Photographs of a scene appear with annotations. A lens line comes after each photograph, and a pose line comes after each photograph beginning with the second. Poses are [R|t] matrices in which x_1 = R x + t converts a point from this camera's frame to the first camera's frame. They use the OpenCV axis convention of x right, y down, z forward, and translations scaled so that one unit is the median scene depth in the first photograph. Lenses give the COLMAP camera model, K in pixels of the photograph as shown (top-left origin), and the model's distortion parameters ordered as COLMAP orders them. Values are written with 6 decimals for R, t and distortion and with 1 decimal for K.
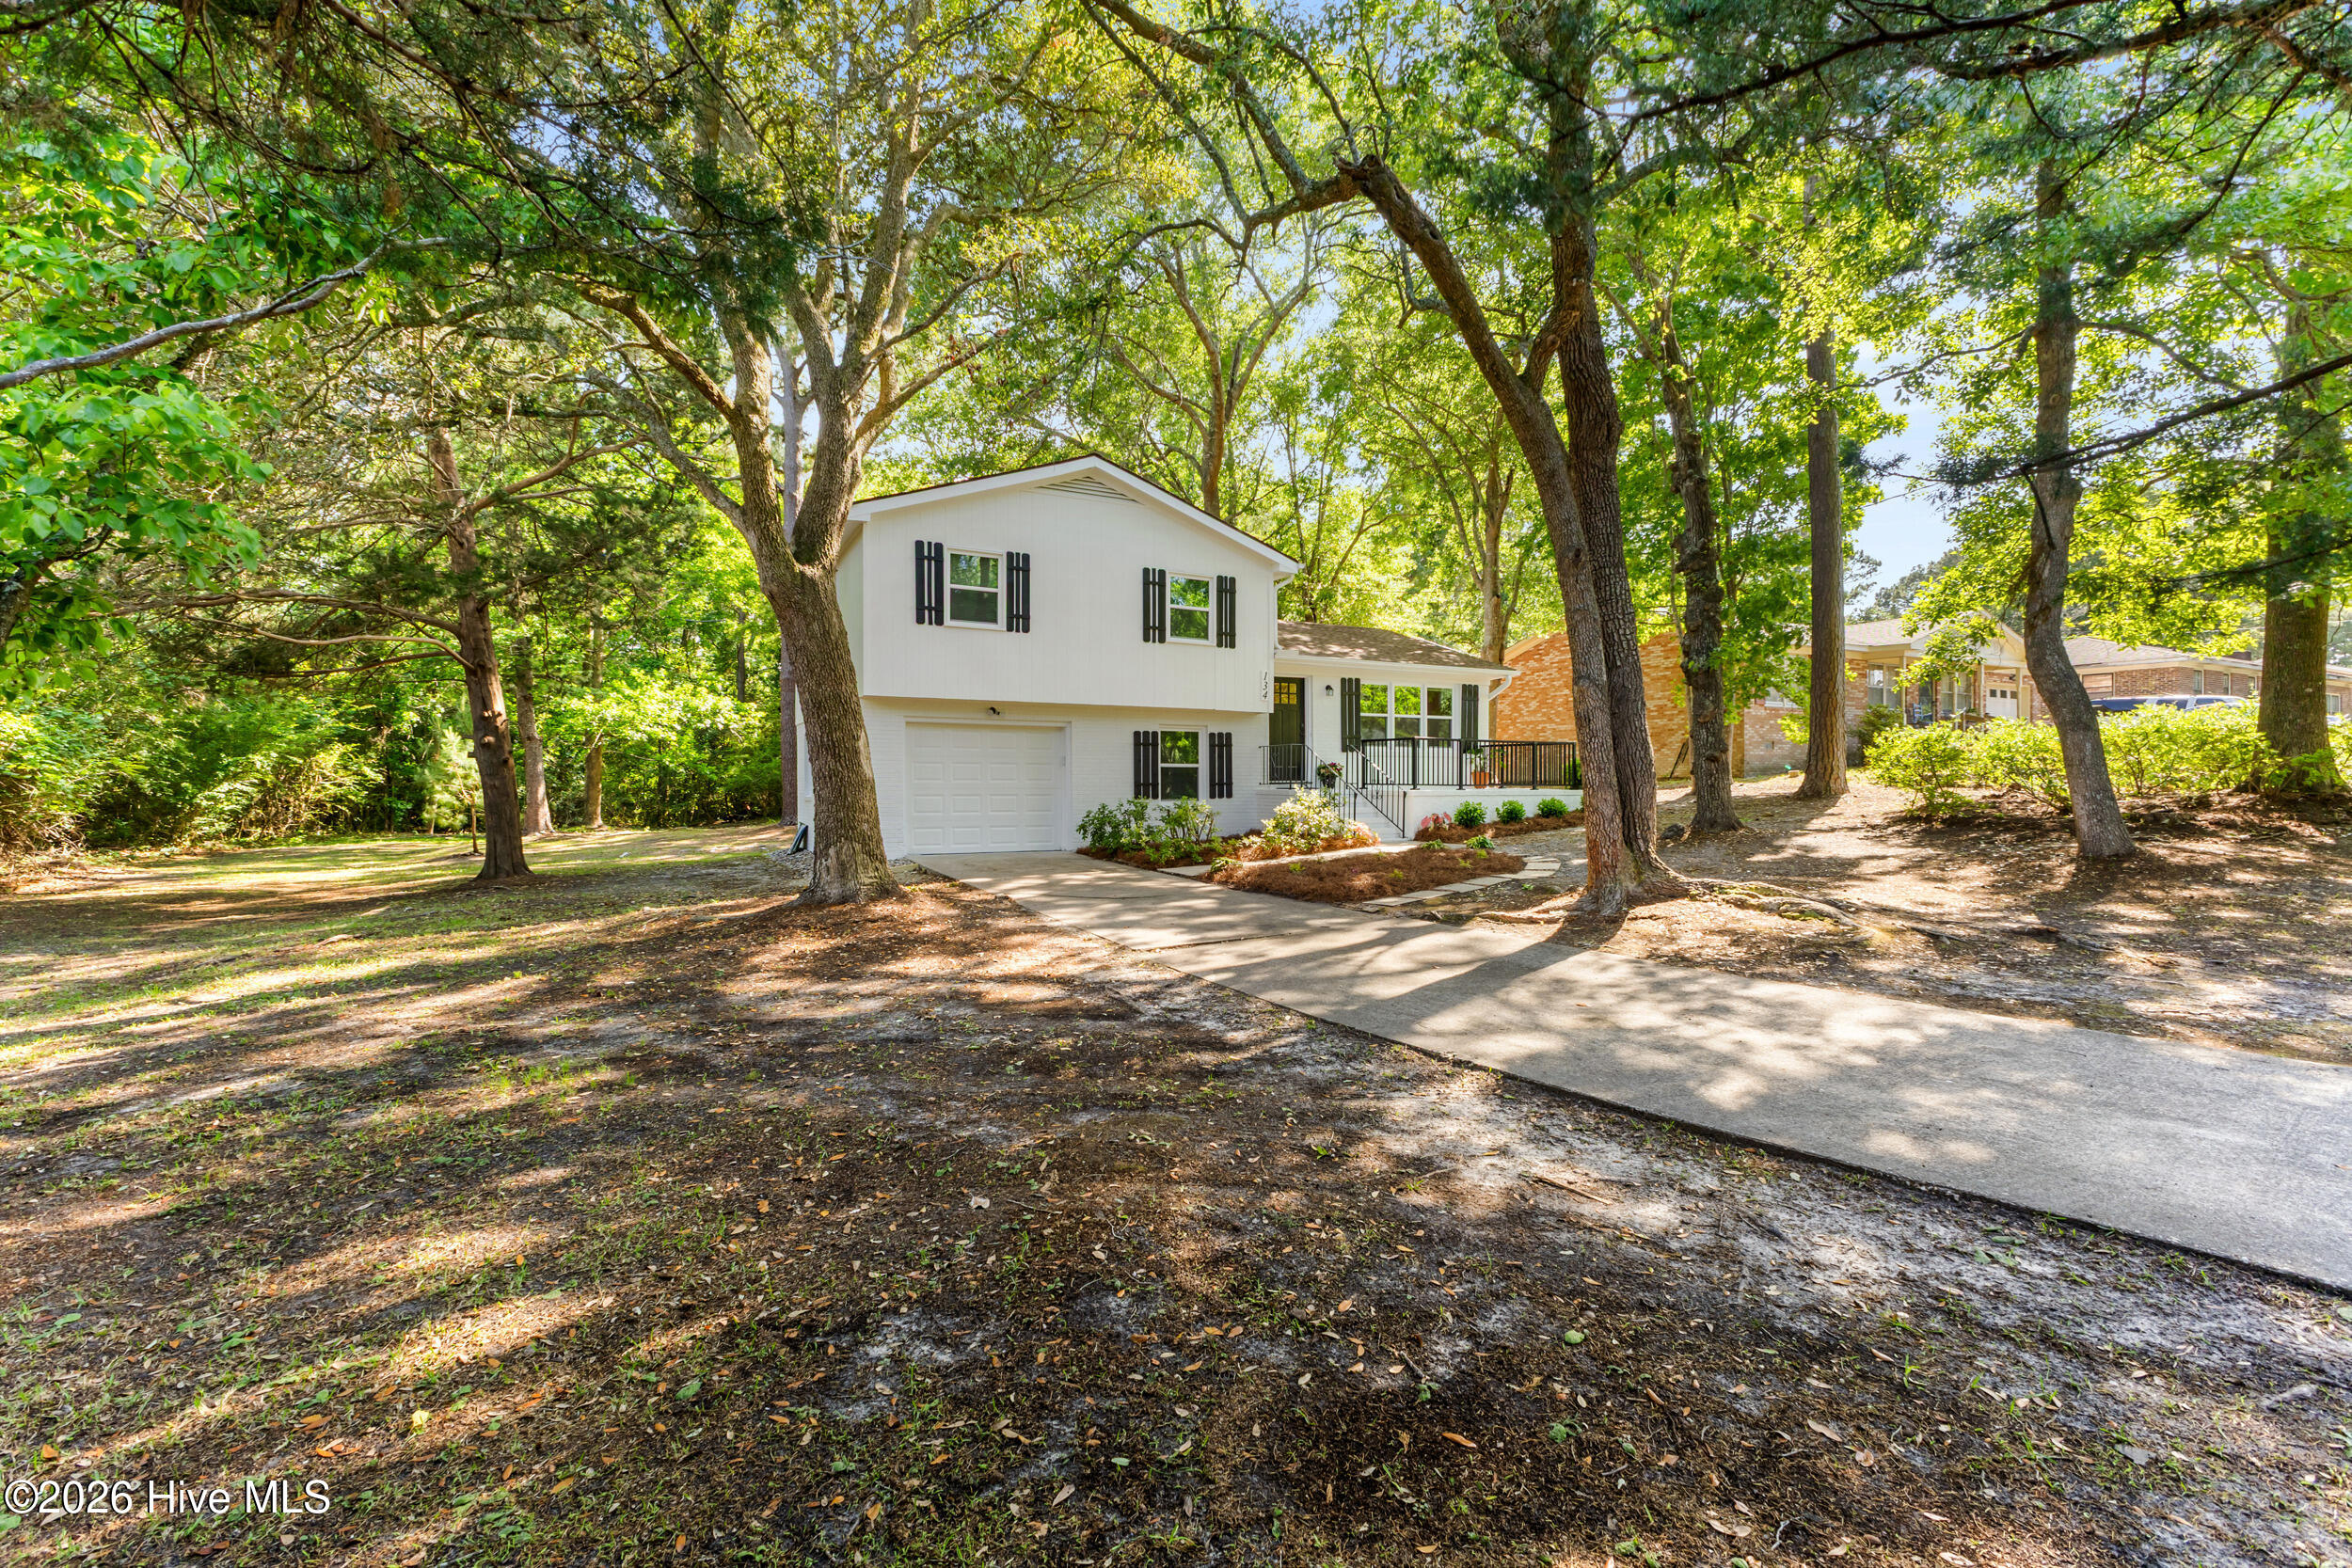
lens RADIAL K [[1018.7, 0, 1176.0], [0, 1018.7, 784.0], [0, 0, 1]] dist [0.001318, -0.000108]
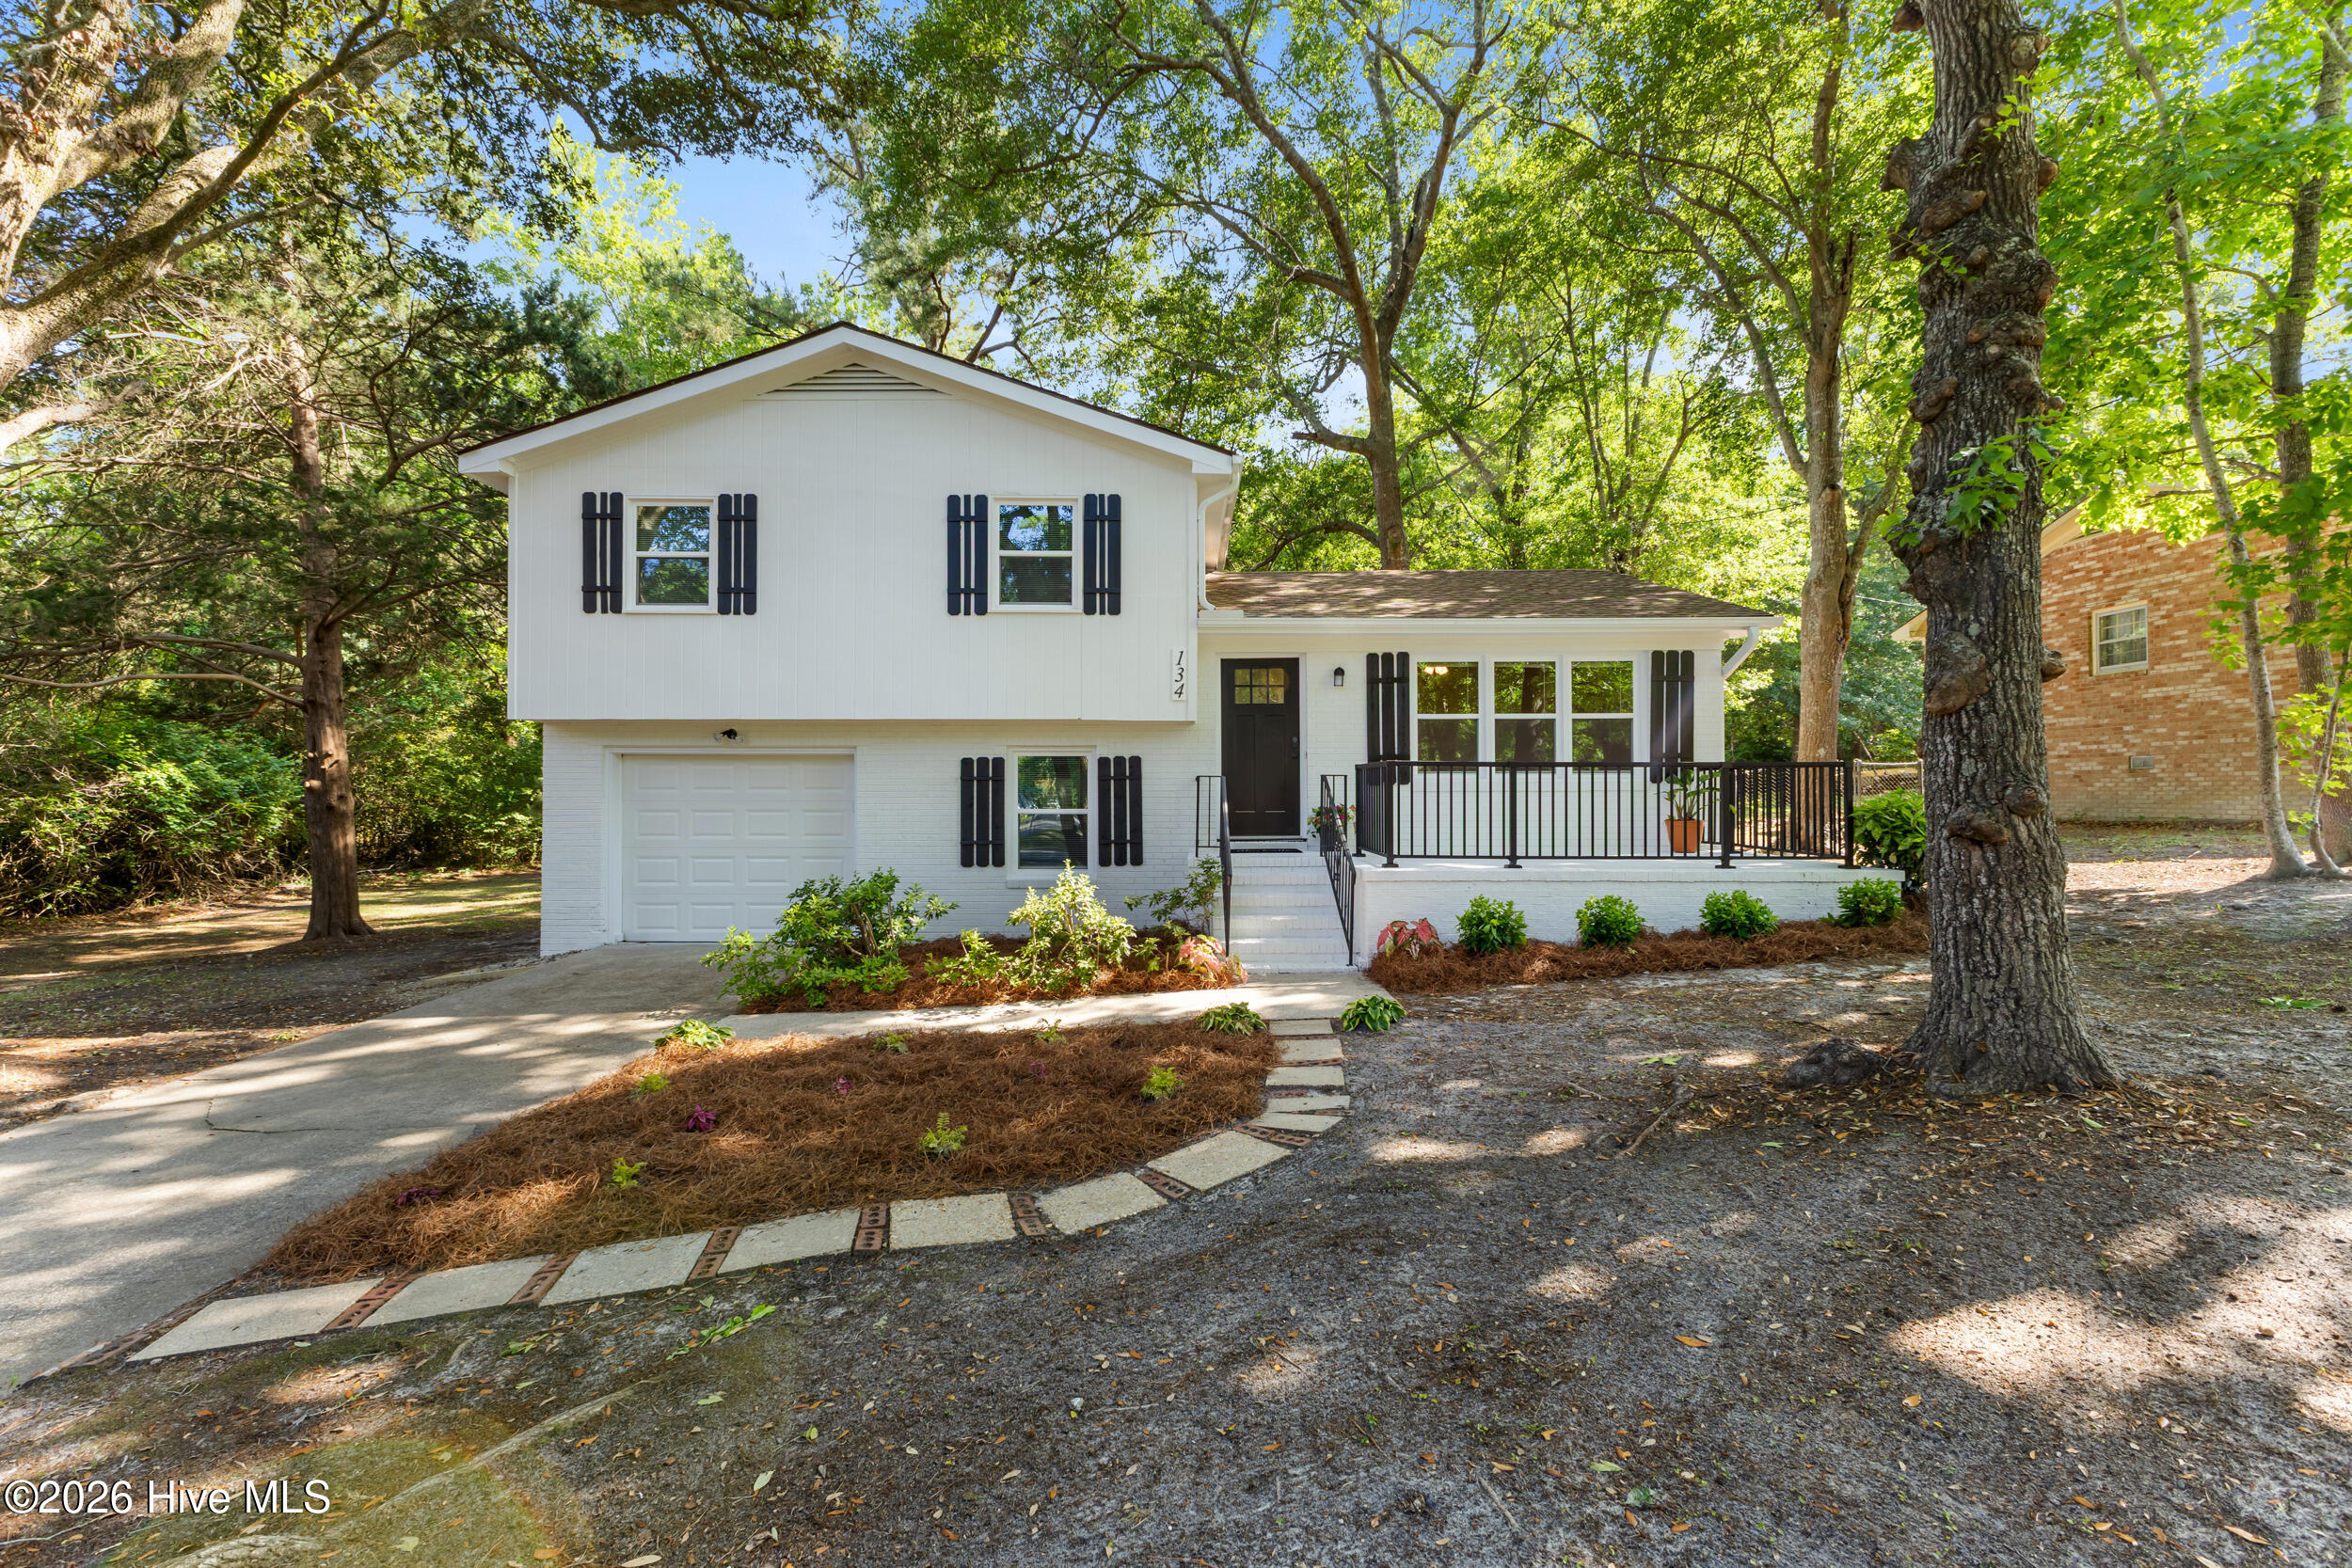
lens RADIAL K [[1018.7, 0, 1176.0], [0, 1018.7, 784.0], [0, 0, 1]] dist [0.001318, -0.000108]
pose [[0.883726, -0.003589, -0.467990, 0.367639], [0.000597, 0.999978, -0.006542, -0.031537], [0.468004, 0.005502, 0.883709, 0.500372]]
